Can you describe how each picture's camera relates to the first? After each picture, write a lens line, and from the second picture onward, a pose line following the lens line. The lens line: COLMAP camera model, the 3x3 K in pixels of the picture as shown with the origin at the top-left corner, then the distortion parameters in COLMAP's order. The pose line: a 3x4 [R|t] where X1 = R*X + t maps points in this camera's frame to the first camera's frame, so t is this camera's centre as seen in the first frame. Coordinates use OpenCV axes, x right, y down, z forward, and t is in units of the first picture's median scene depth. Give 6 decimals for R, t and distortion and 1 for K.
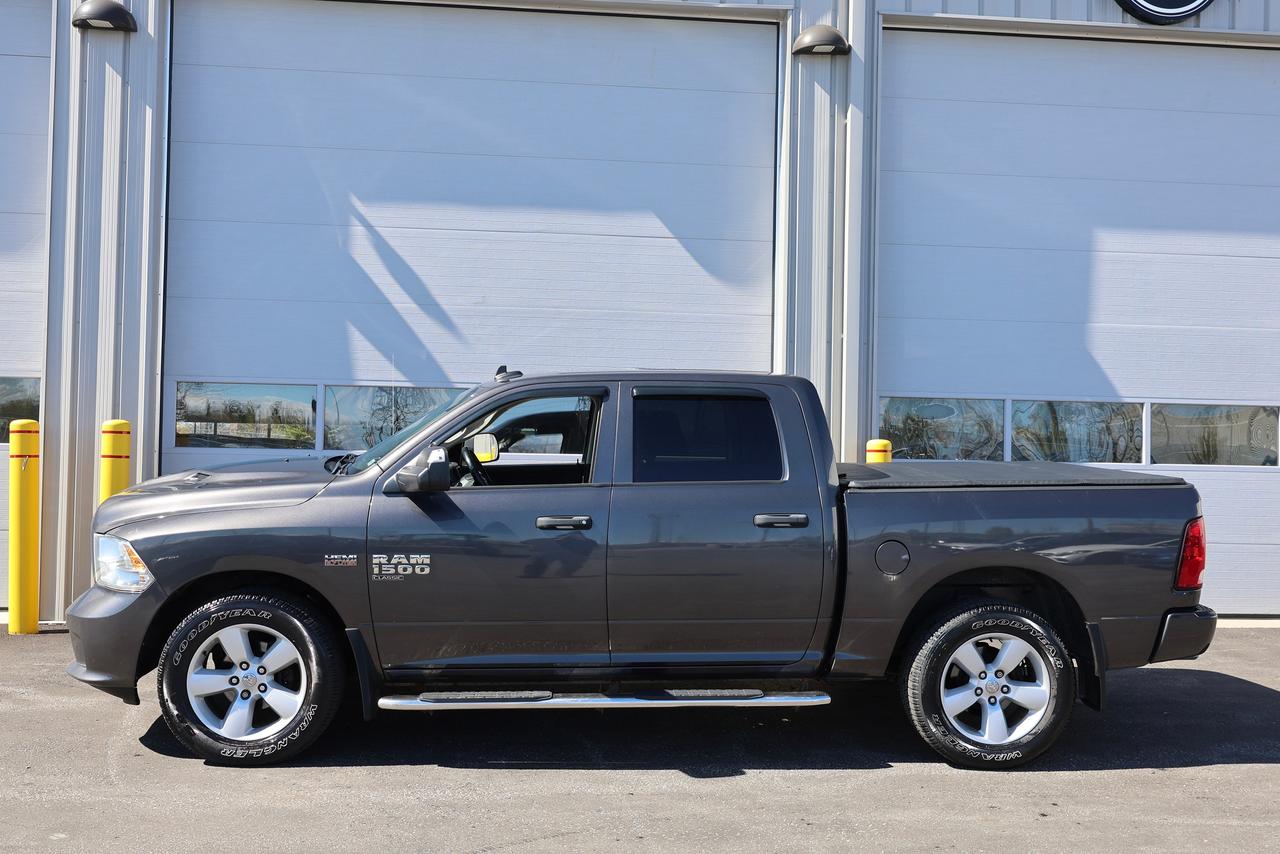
lens RADIAL K [[1185.0, 0, 639.5], [0, 1185.0, 422.1], [0, 0, 1]] dist [0.007781, 0.000000]
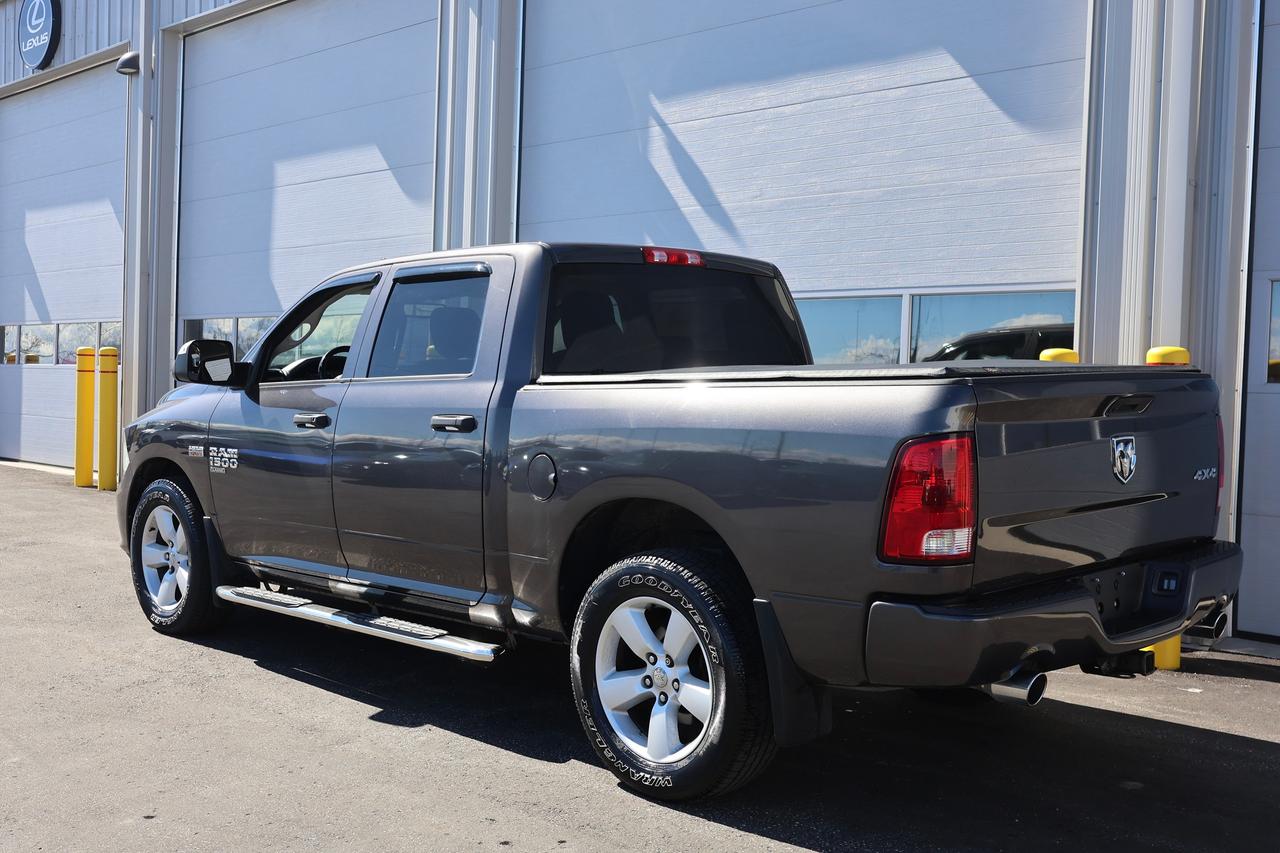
lens RADIAL K [[1376.0, 0, 637.4], [0, 1376.0, 432.2], [0, 0, 1]] dist [-0.019024, 0.000000]
pose [[0.633752, 0.020307, -0.773270, 0.899833], [0.000020, 0.999655, 0.026268, 0.064087], [0.773536, -0.016663, 0.633533, 0.503426]]
